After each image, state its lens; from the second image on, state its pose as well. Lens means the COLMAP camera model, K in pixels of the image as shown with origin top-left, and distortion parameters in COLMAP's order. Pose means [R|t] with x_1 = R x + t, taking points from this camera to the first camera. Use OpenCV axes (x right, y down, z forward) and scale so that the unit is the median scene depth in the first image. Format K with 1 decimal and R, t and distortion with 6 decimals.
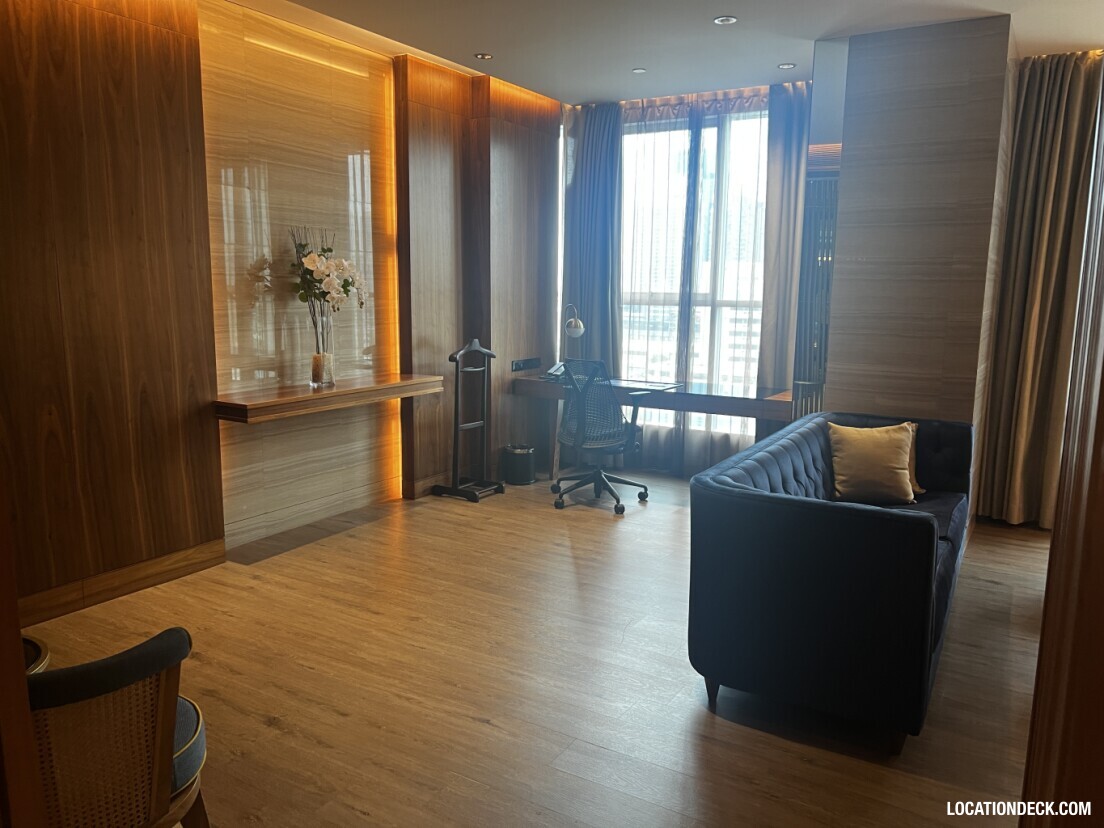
lens RADIAL K [[807.0, 0, 555.4], [0, 807.0, 427.9], [0, 0, 1]] dist [0.003761, -0.003887]
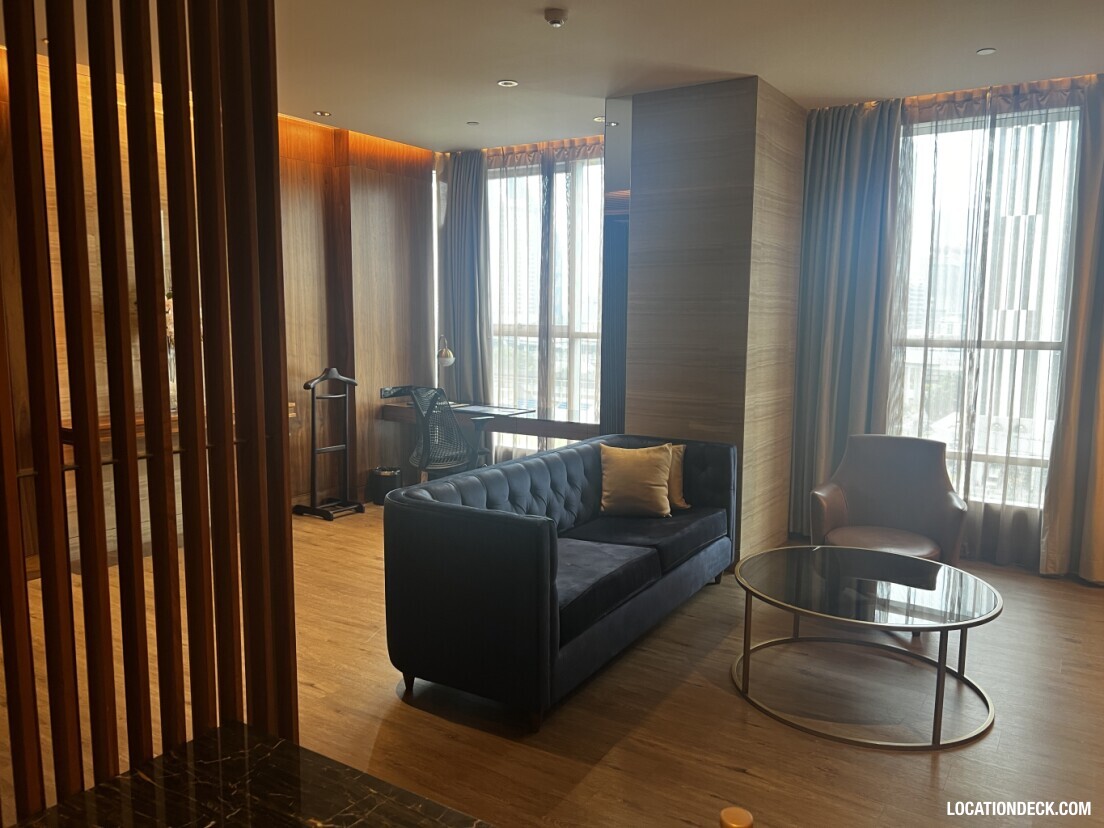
lens RADIAL K [[815.4, 0, 549.3], [0, 815.4, 409.1], [0, 0, 1]] dist [0.085042, -0.124144]
pose [[0.999655, -0.002658, -0.026129, 0.209616], [0.001147, 0.998335, -0.057676, 0.007314], [0.026239, 0.057626, 0.997993, -0.080120]]
